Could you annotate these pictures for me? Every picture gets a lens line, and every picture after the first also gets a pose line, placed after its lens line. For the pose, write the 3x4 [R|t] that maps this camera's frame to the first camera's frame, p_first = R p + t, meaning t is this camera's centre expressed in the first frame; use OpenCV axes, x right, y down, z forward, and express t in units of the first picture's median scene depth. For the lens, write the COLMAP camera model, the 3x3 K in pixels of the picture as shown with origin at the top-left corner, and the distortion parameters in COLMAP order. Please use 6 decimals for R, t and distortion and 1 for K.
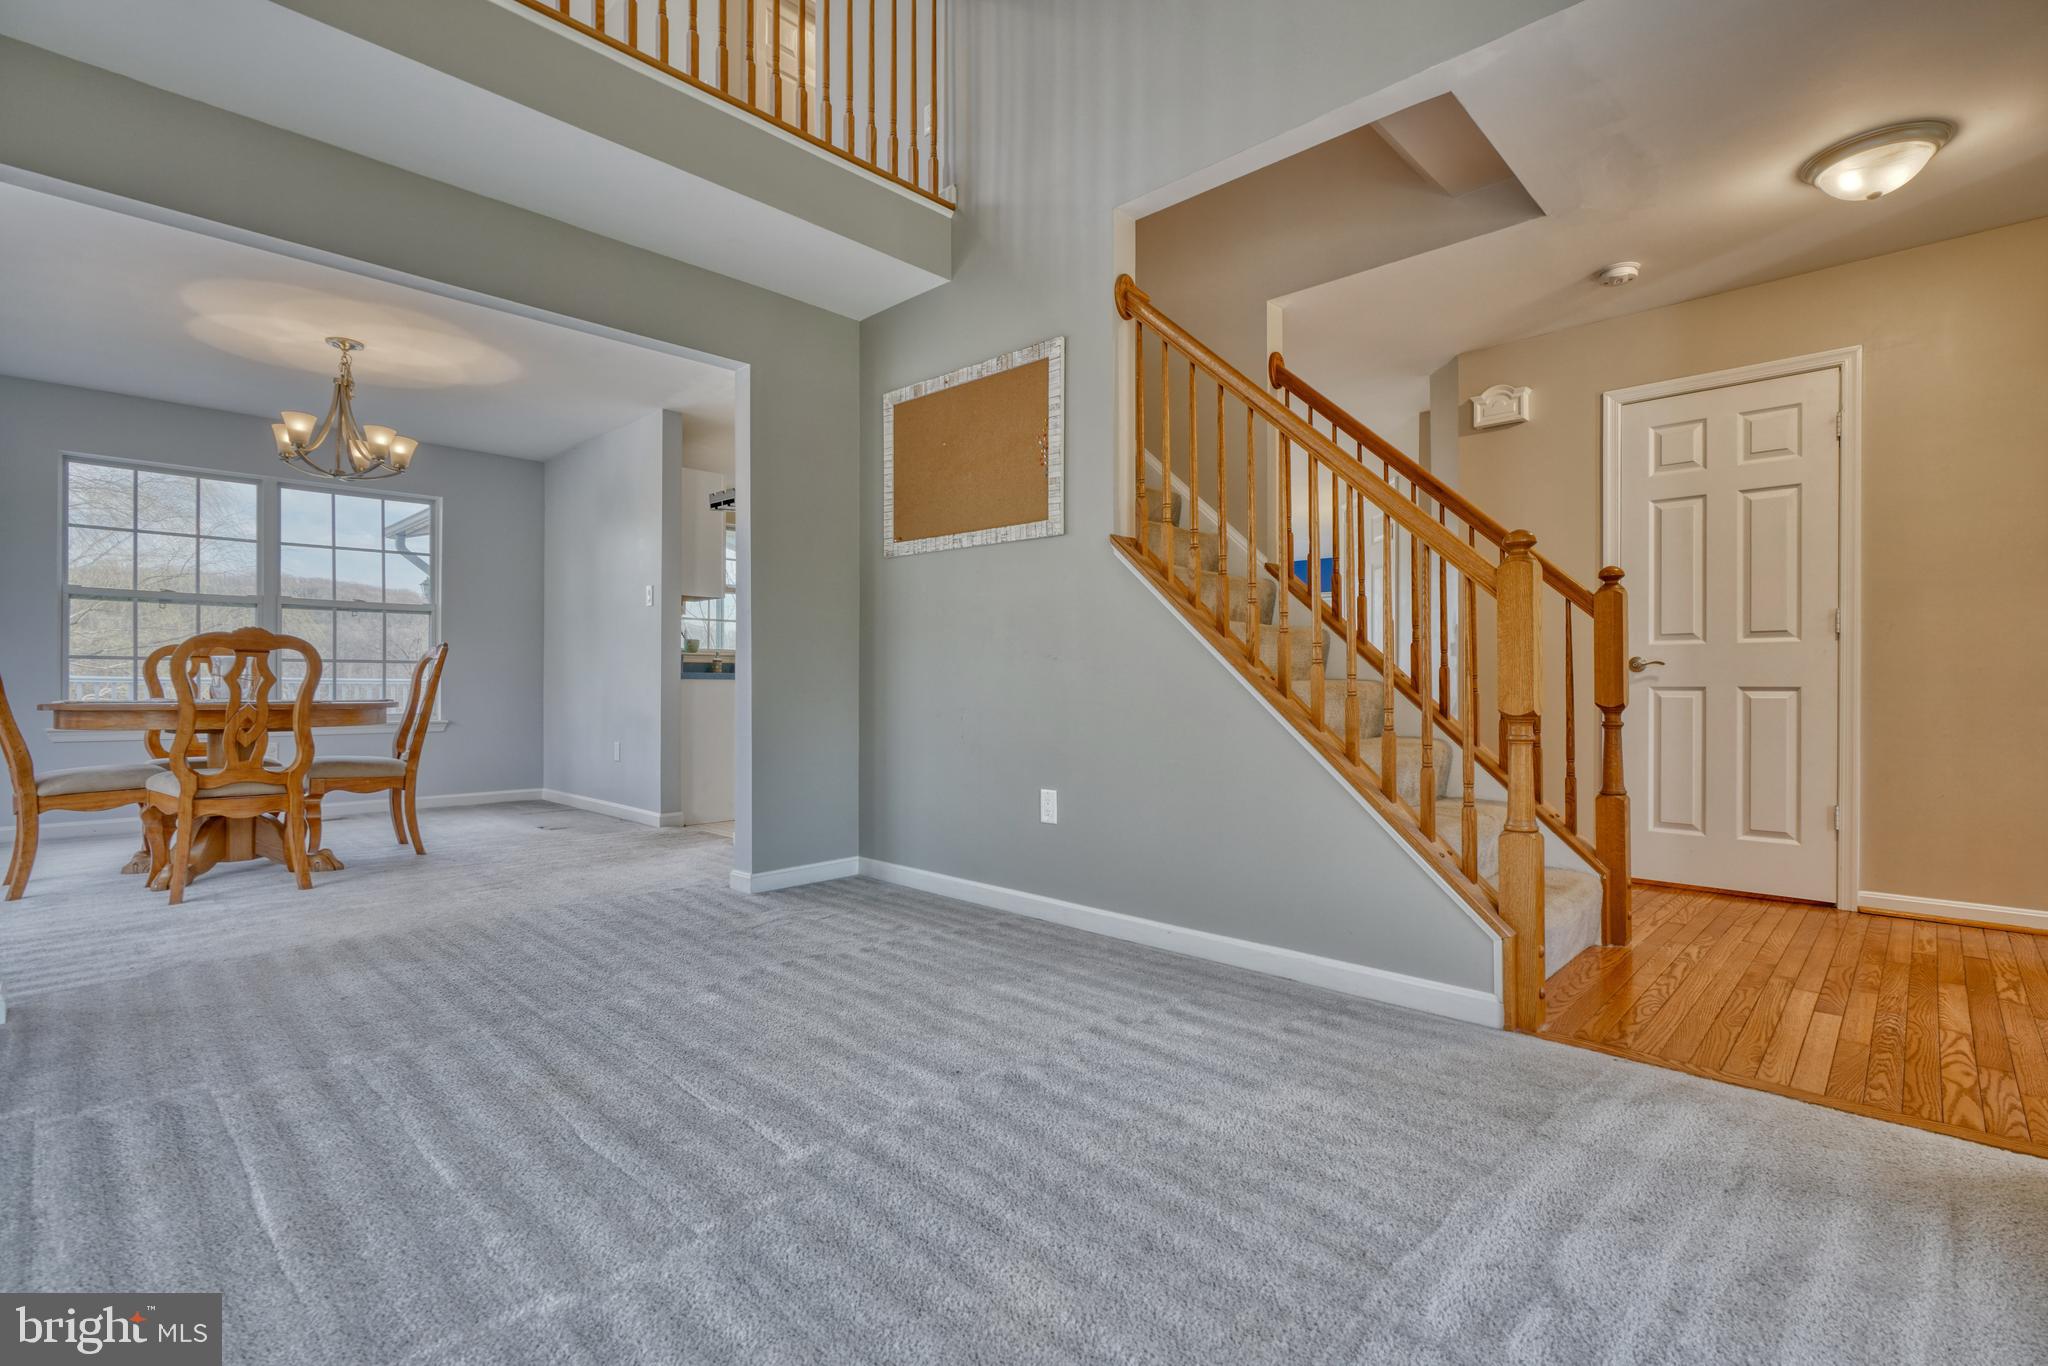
lens RADIAL K [[953.2, 0, 1013.6], [0, 953.2, 687.9], [0, 0, 1]] dist [0.000653, 0.000112]
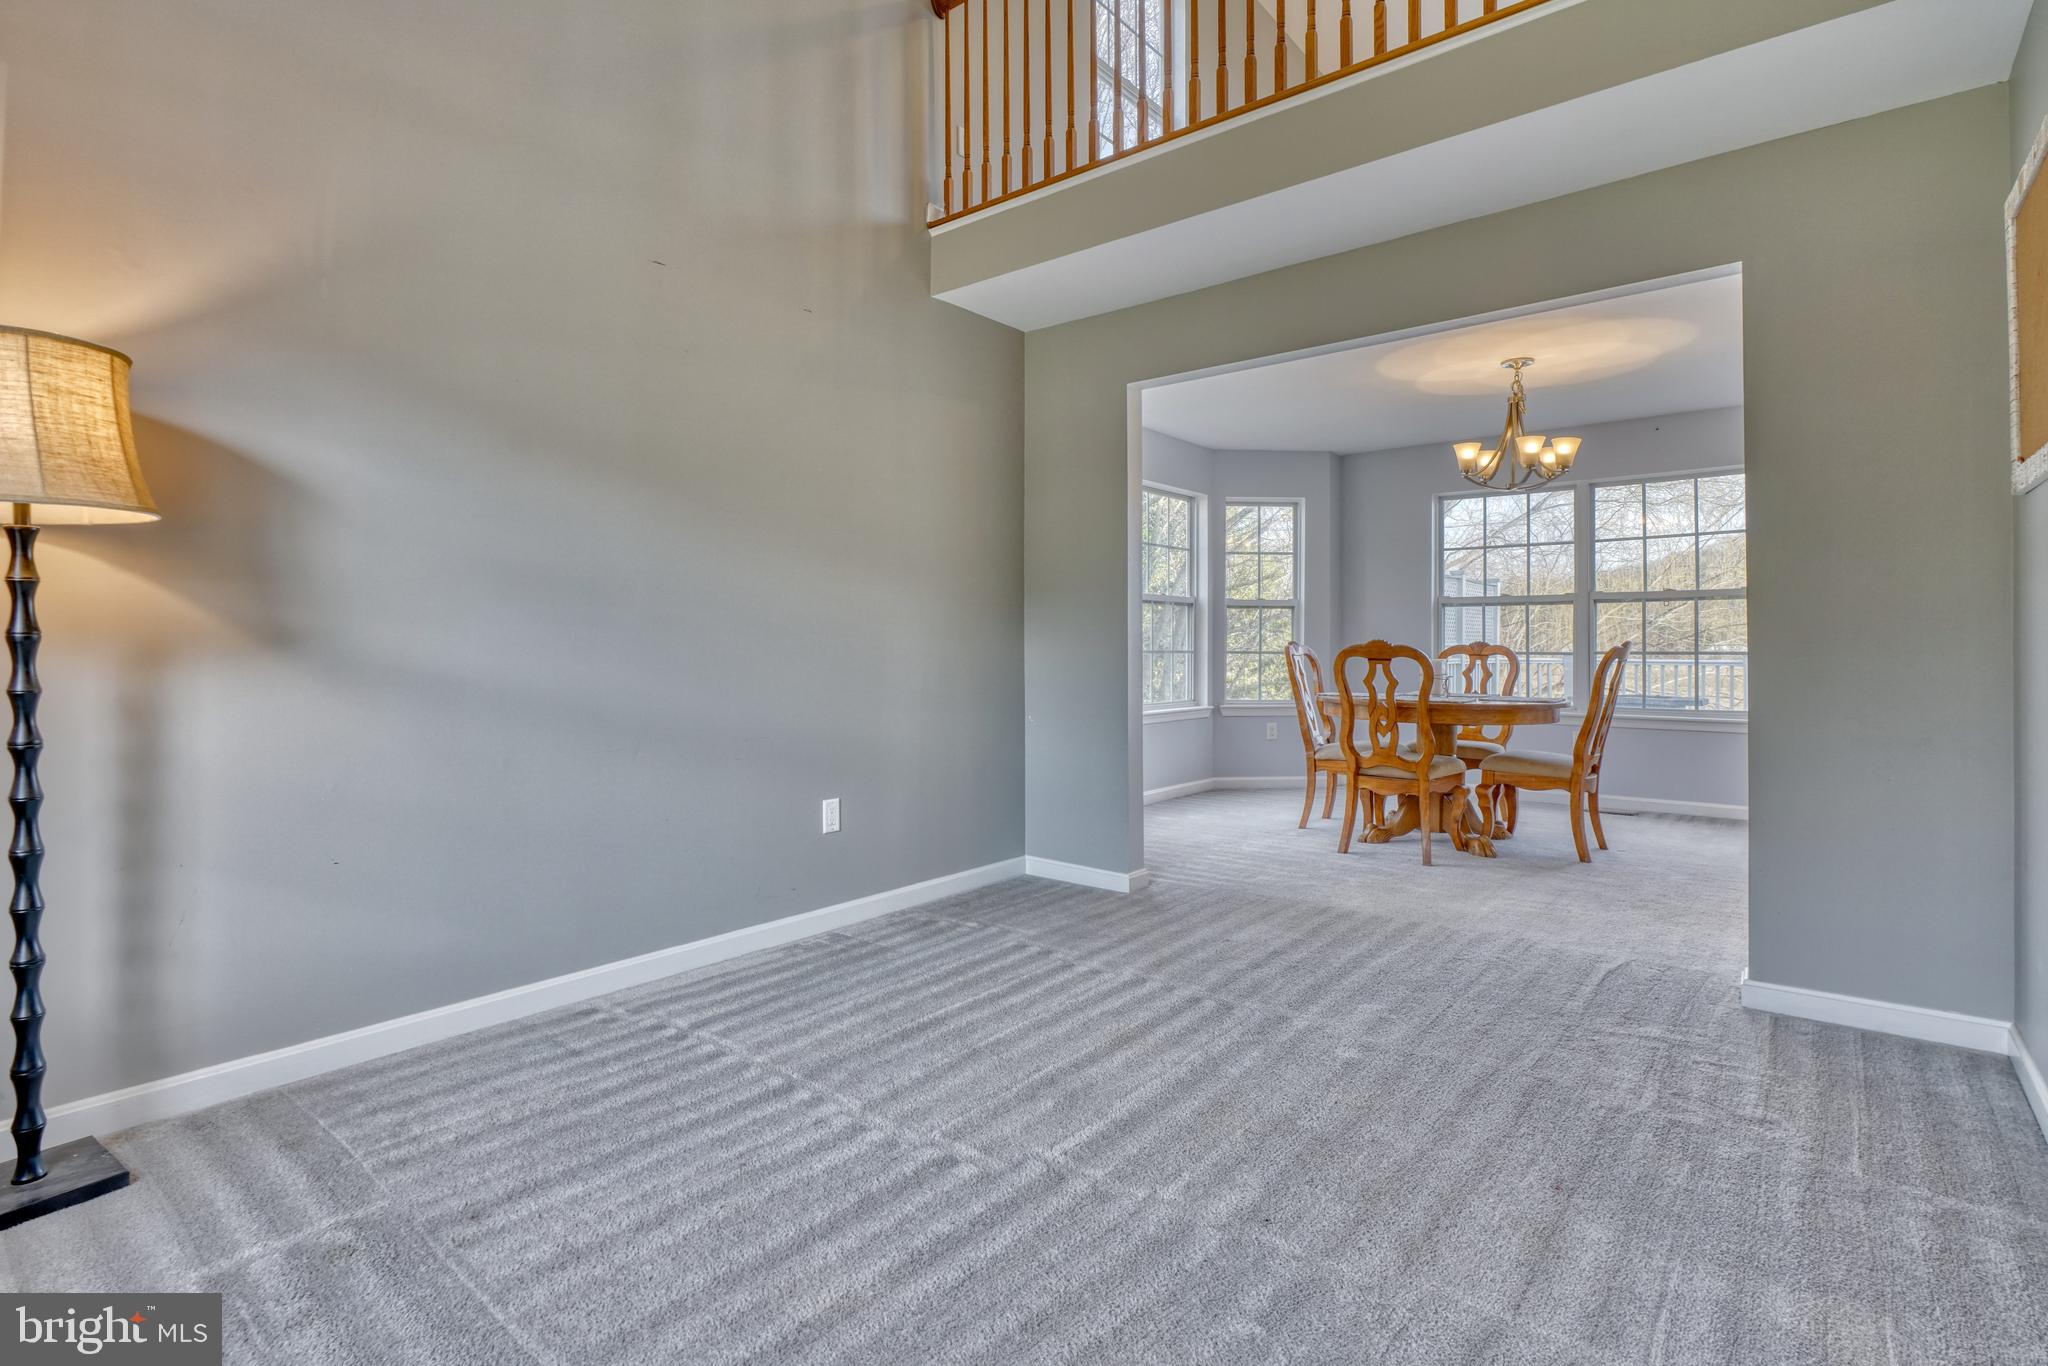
lens RADIAL K [[1033.2, 0, 1001.2], [0, 1033.2, 632.0], [0, 0, 1]] dist [0.000102, -0.000553]
pose [[0.054150, -0.014566, -0.998427, 0.453965], [0.000166, 0.999894, -0.014578, -0.049247], [0.998533, 0.000624, 0.054146, 0.400521]]
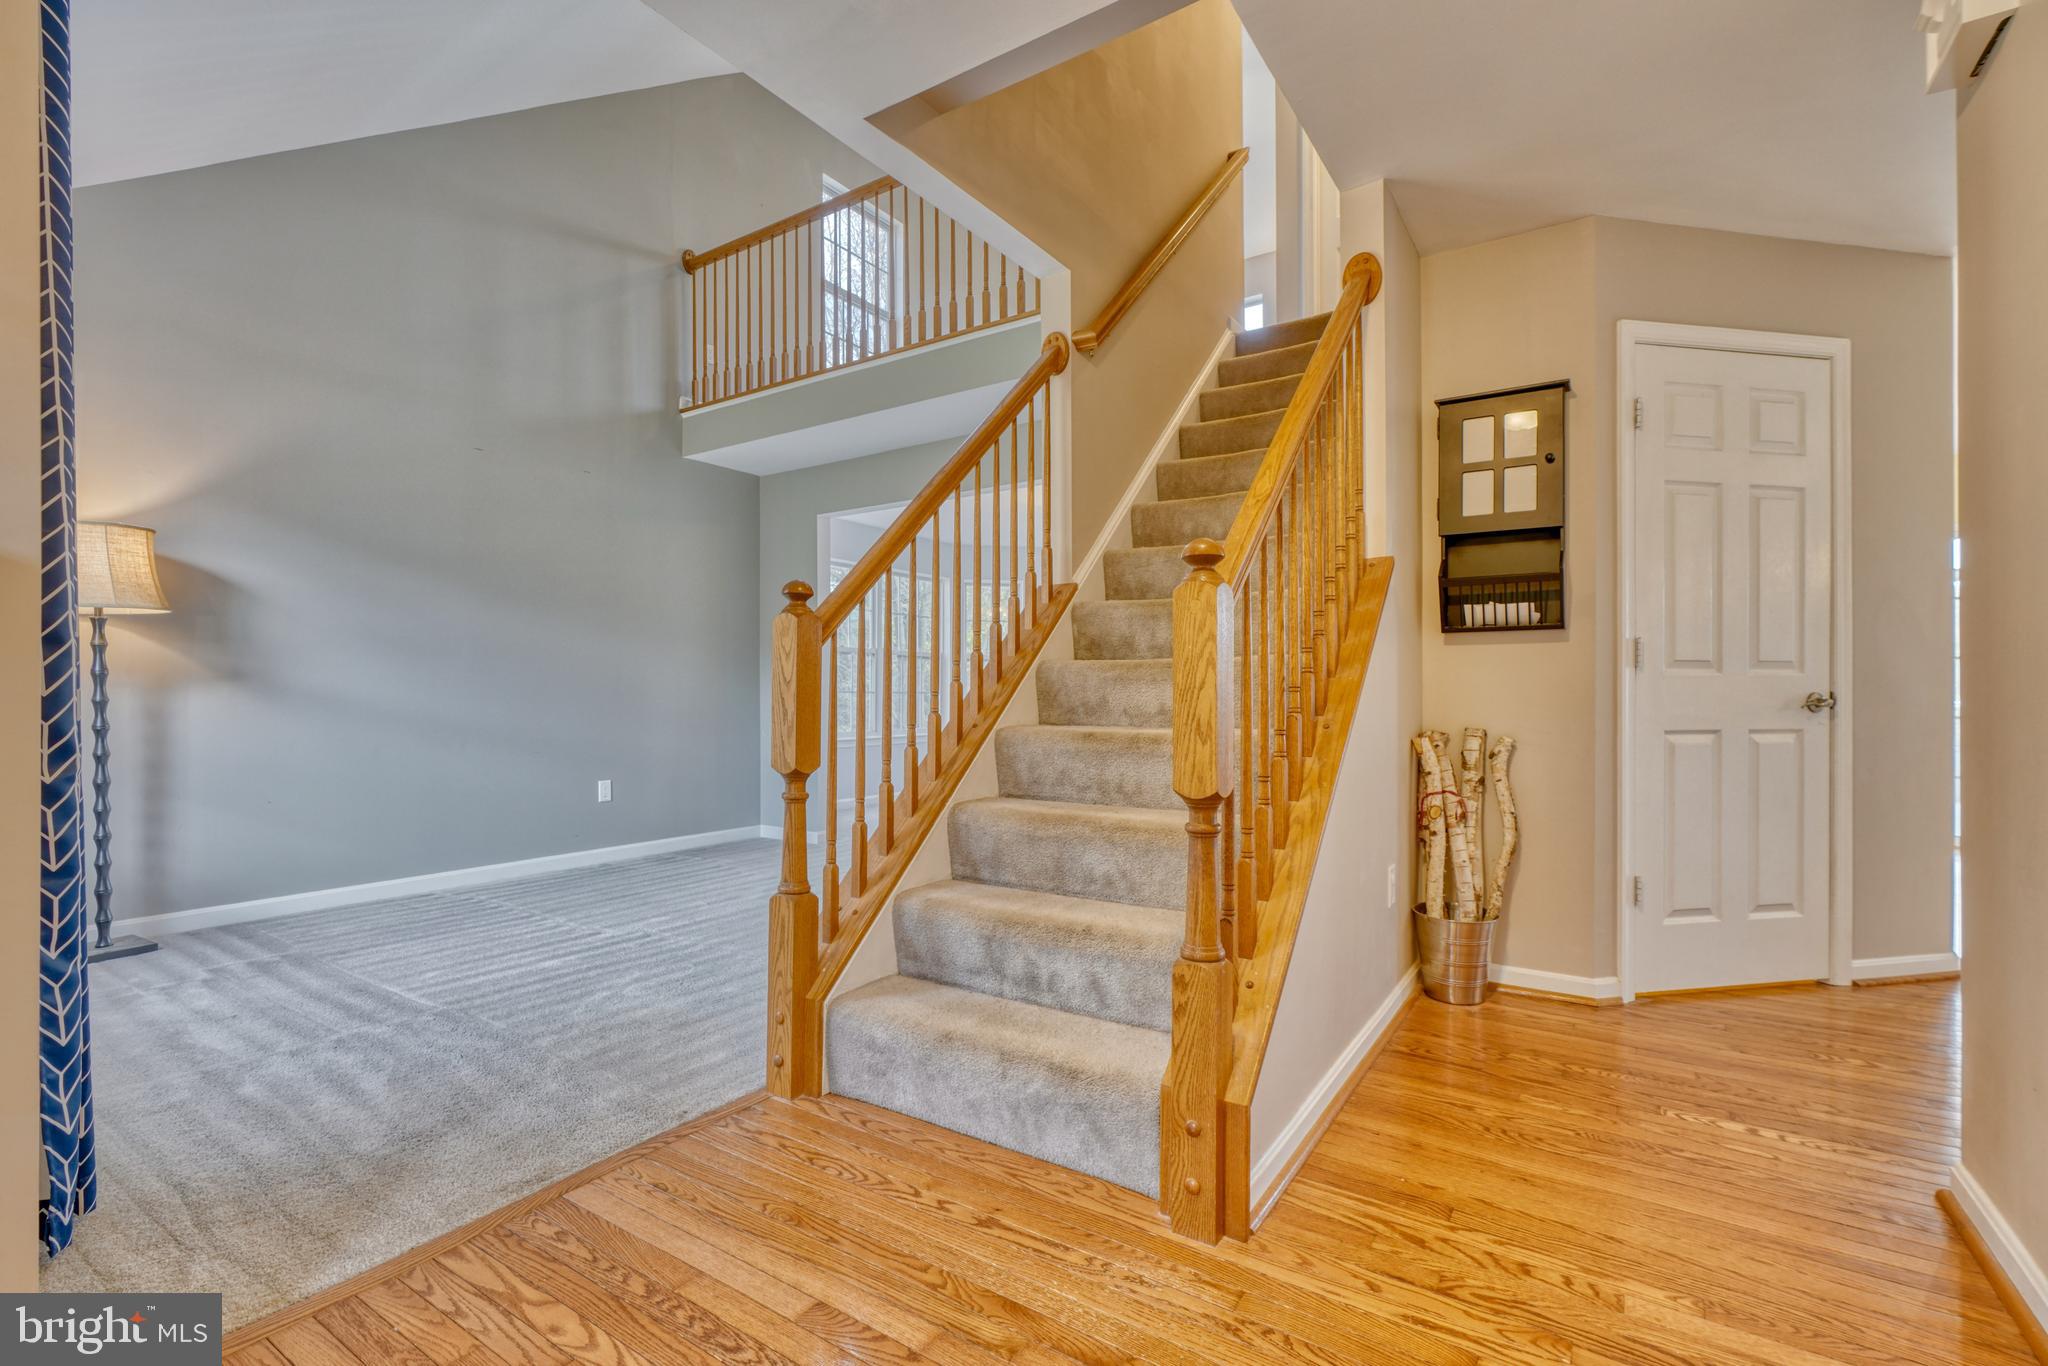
lens RADIAL K [[921.6, 0, 1007.3], [0, 921.6, 688.9], [0, 0, 1]] dist [-0.002439, 0.000140]
pose [[0.165571, -0.004486, -0.986188, 0.965382], [-0.002478, 0.999985, -0.004964, -0.036067], [0.986195, 0.003266, 0.165557, 0.680115]]
